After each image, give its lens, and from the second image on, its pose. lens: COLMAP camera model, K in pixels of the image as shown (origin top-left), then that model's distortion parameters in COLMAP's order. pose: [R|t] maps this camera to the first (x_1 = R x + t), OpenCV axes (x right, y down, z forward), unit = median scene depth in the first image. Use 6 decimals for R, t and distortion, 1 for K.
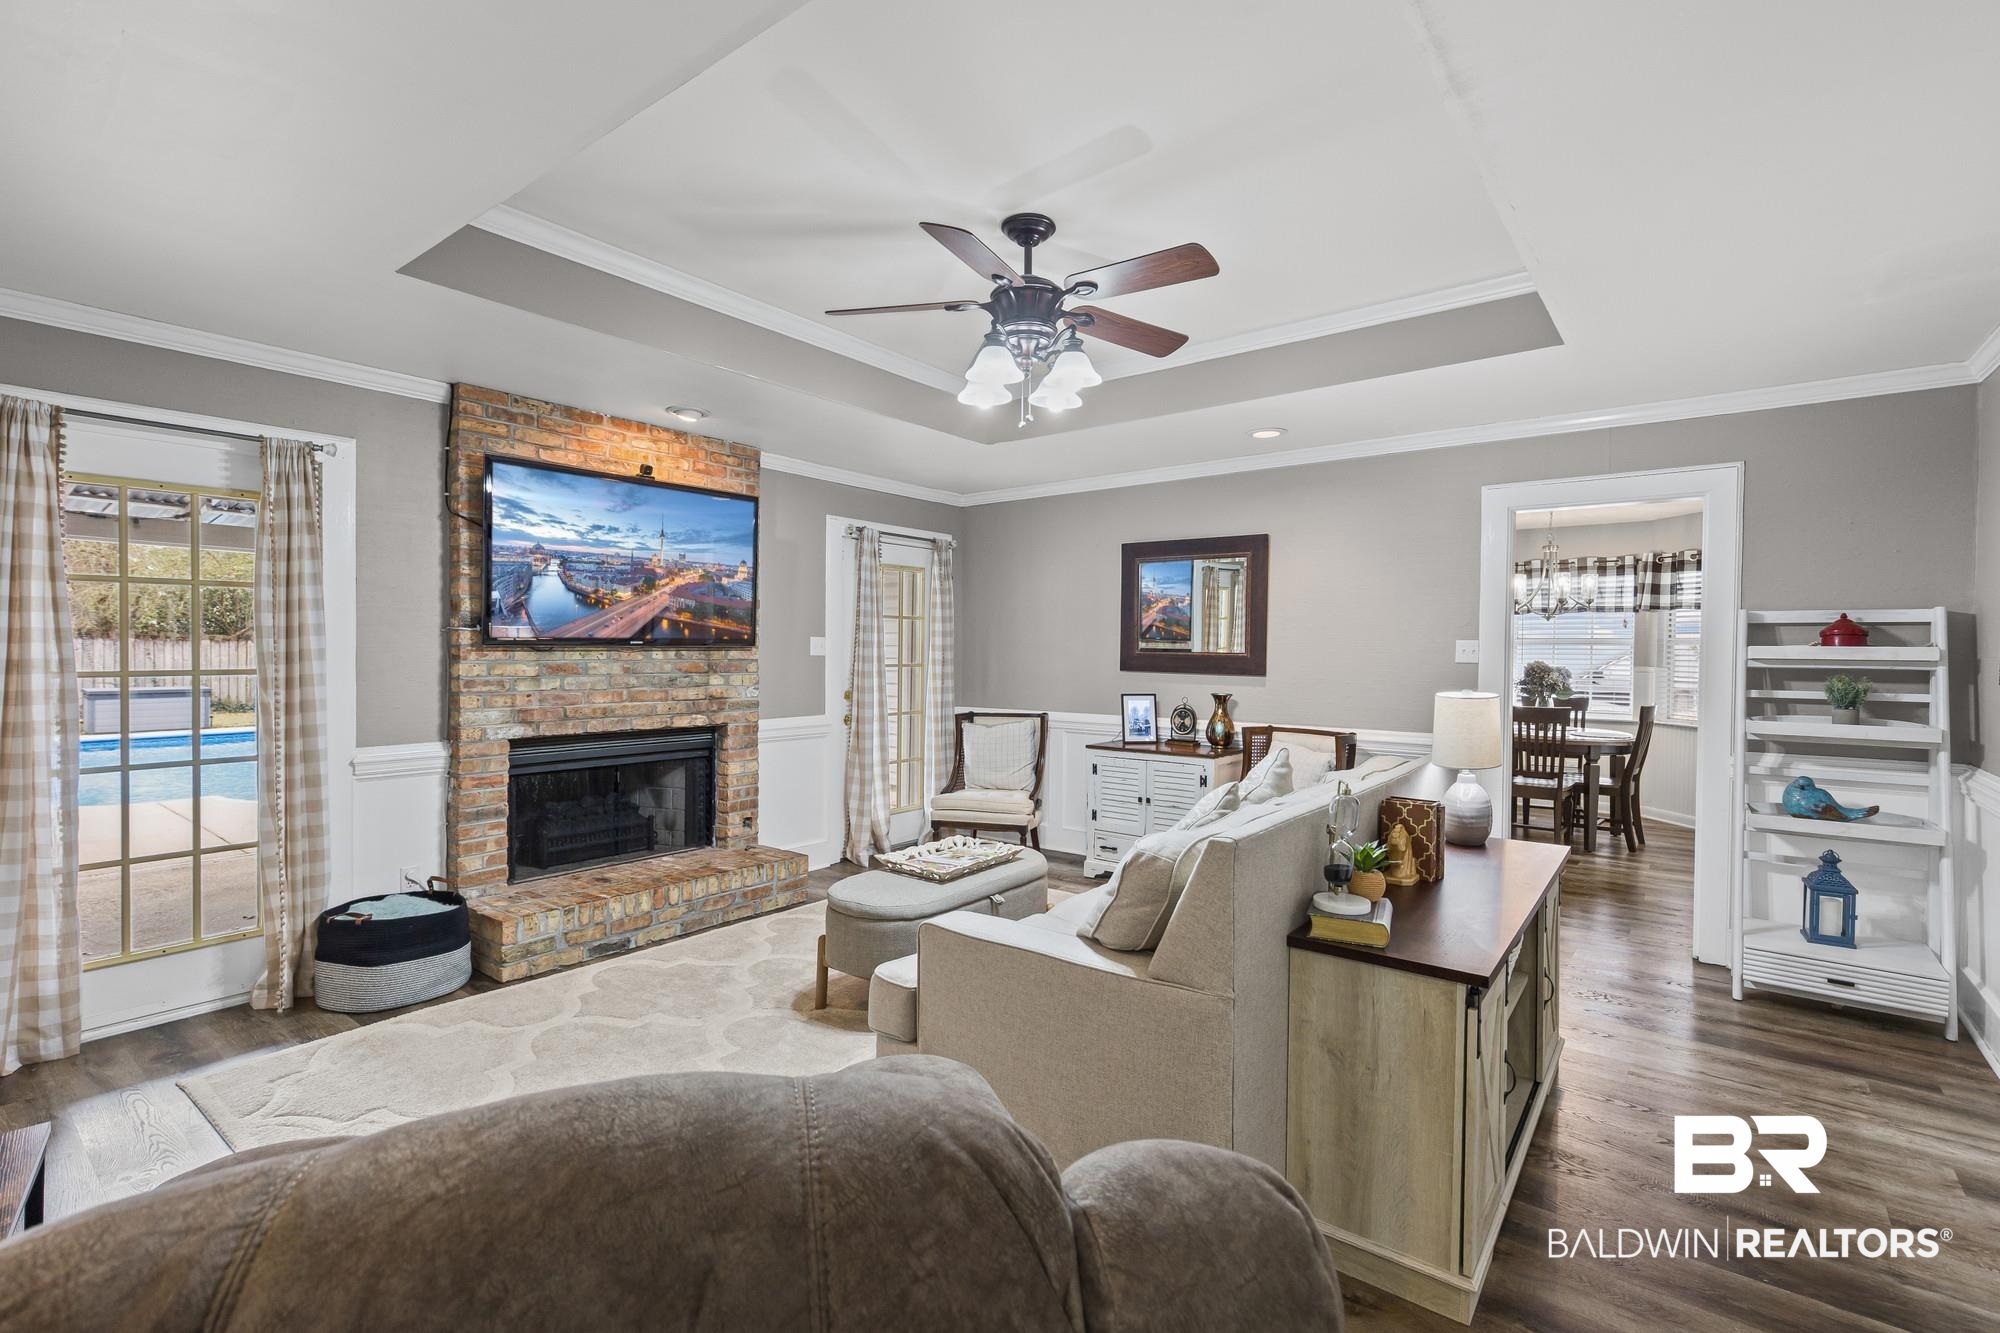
lens RADIAL K [[917.6, 0, 999.0], [0, 917.6, 659.8], [0, 0, 1]] dist [-0.001267, -0.000422]
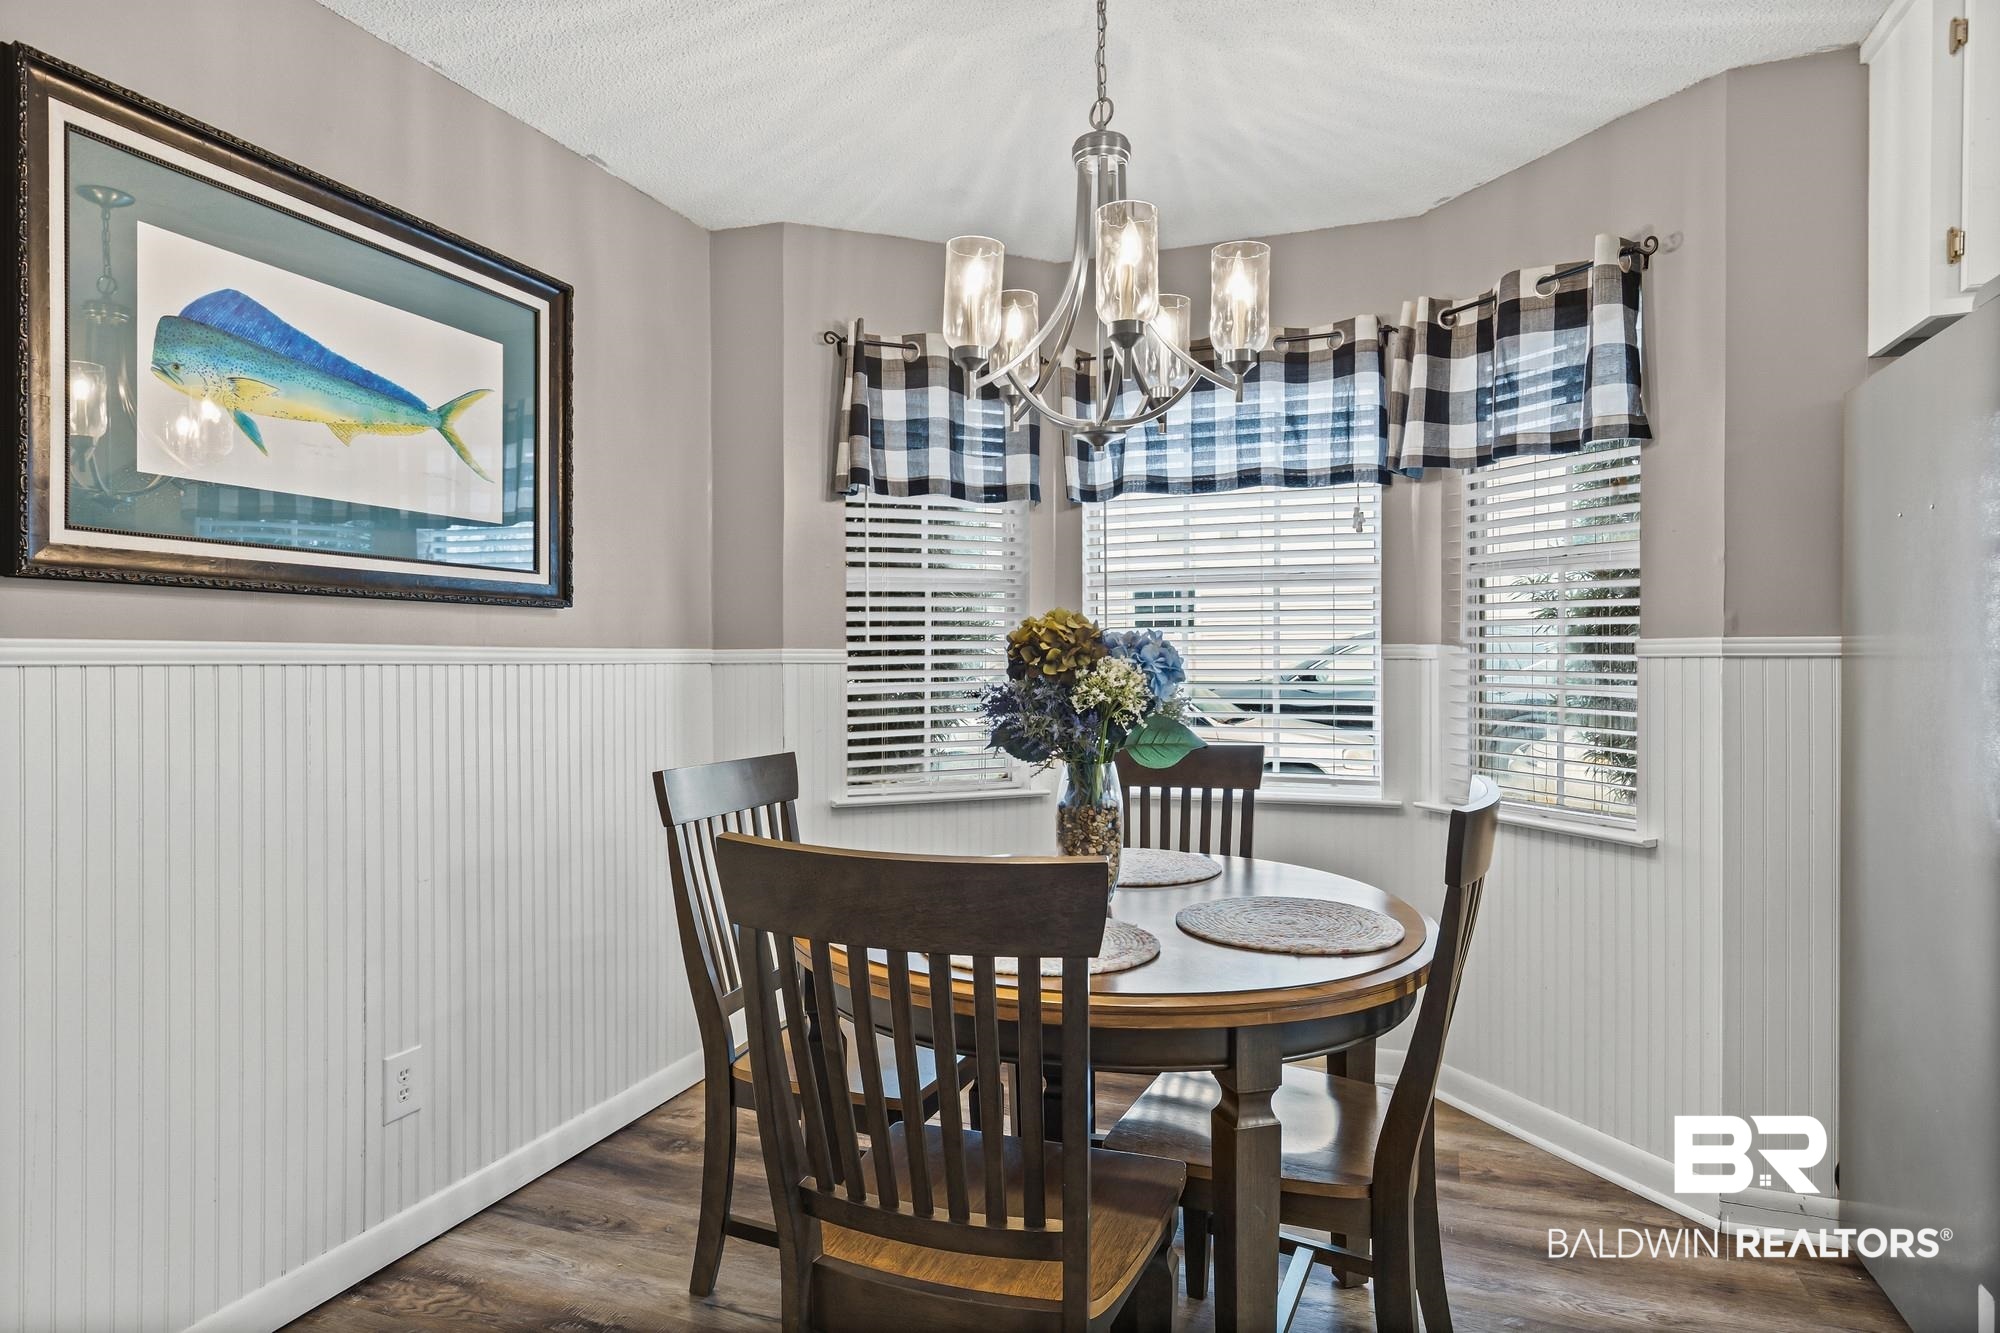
lens RADIAL K [[1128.6, 0, 1001.9], [0, 1128.6, 665.8], [0, 0, 1]] dist [-0.003284, -0.000192]
pose [[0.952517, -0.014056, 0.304161, 0.441370], [0.015345, 0.999881, -0.001848, 0.014650], [-0.304099, 0.006427, 0.952619, 0.660446]]
